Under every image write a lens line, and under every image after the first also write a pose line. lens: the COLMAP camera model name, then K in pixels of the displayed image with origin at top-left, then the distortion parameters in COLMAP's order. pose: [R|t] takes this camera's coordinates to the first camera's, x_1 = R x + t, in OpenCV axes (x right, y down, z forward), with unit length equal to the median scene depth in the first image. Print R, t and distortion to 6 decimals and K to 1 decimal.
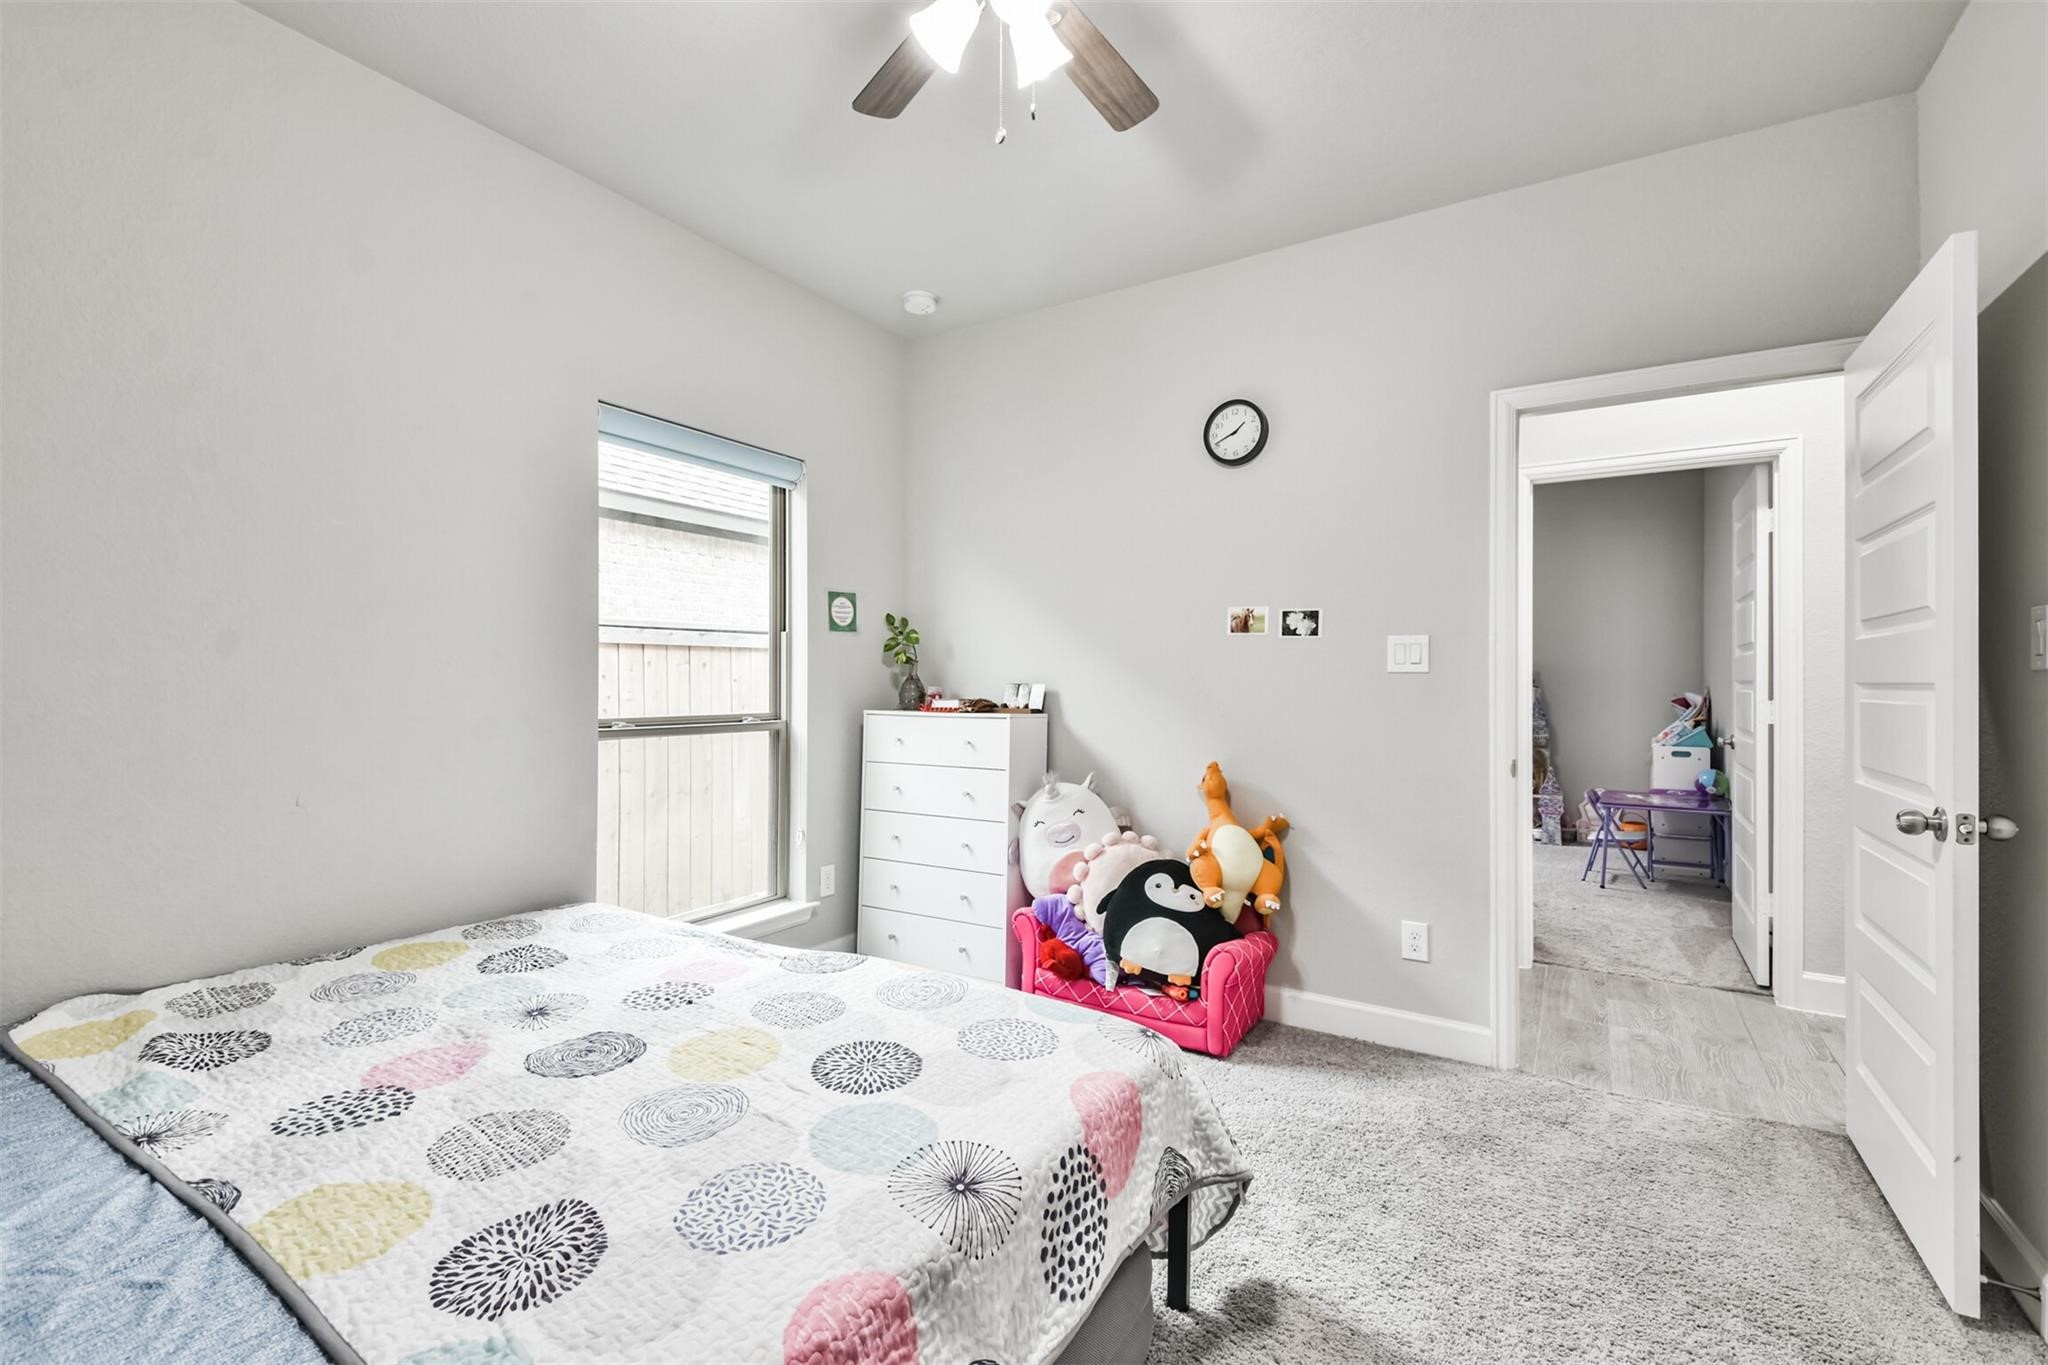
lens RADIAL K [[891.0, 0, 1032.6], [0, 891.0, 676.9], [0, 0, 1]] dist [0.031672, -0.016062]
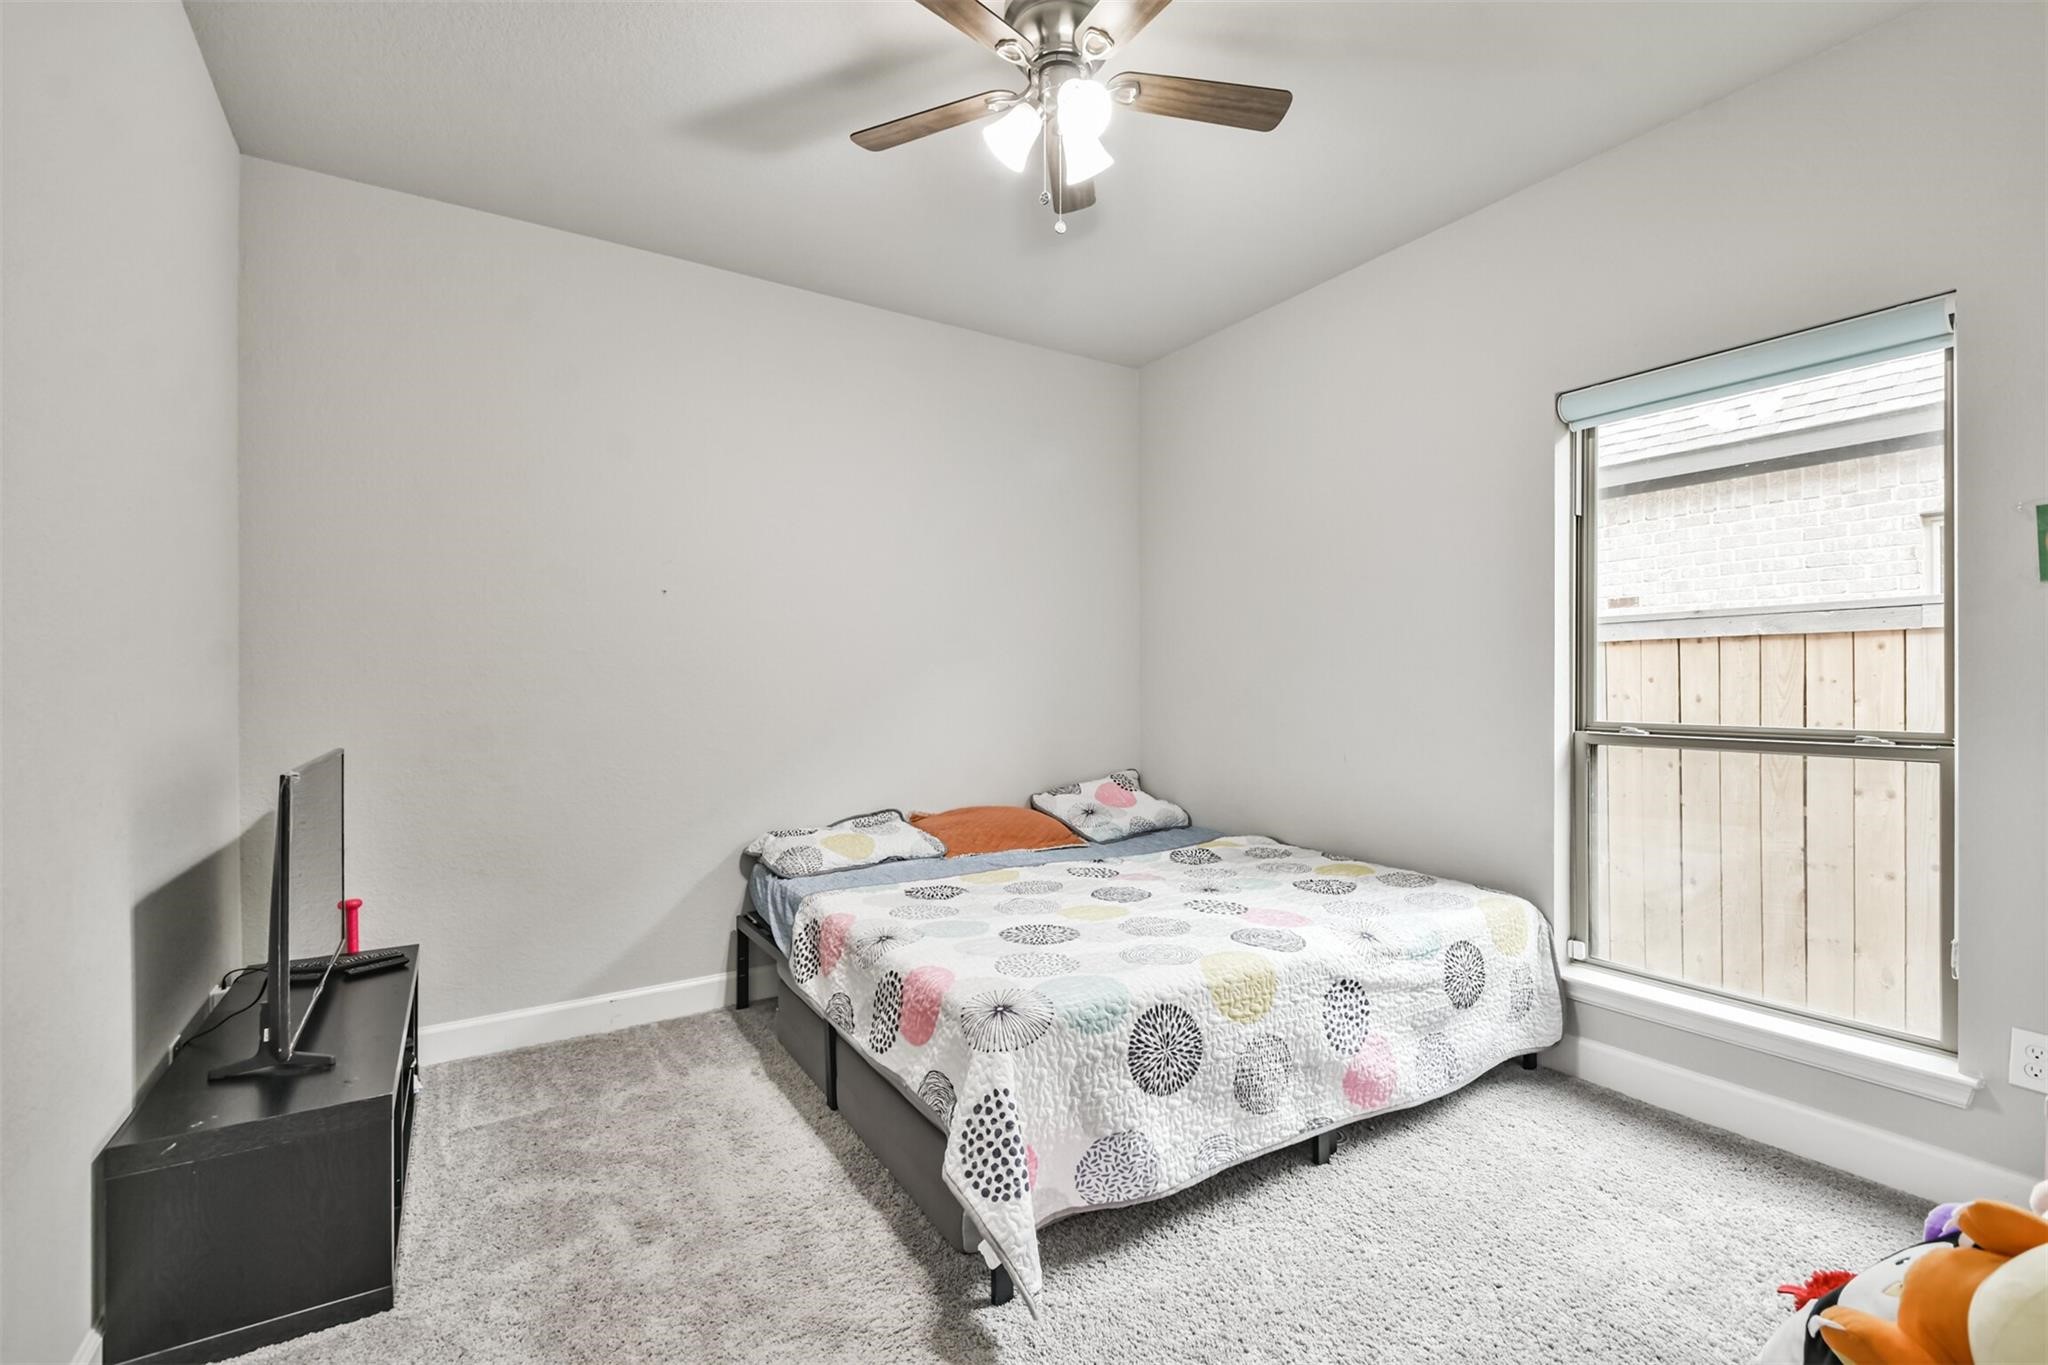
lens RADIAL K [[891.0, 0, 1028.6], [0, 891.0, 683.7], [0, 0, 1]] dist [0.031672, -0.016062]
pose [[-0.443541, -0.005755, -0.896236, 0.572750], [0.000531, 0.999978, -0.006683, 0.011958], [0.896254, -0.003440, -0.443528, 0.808637]]
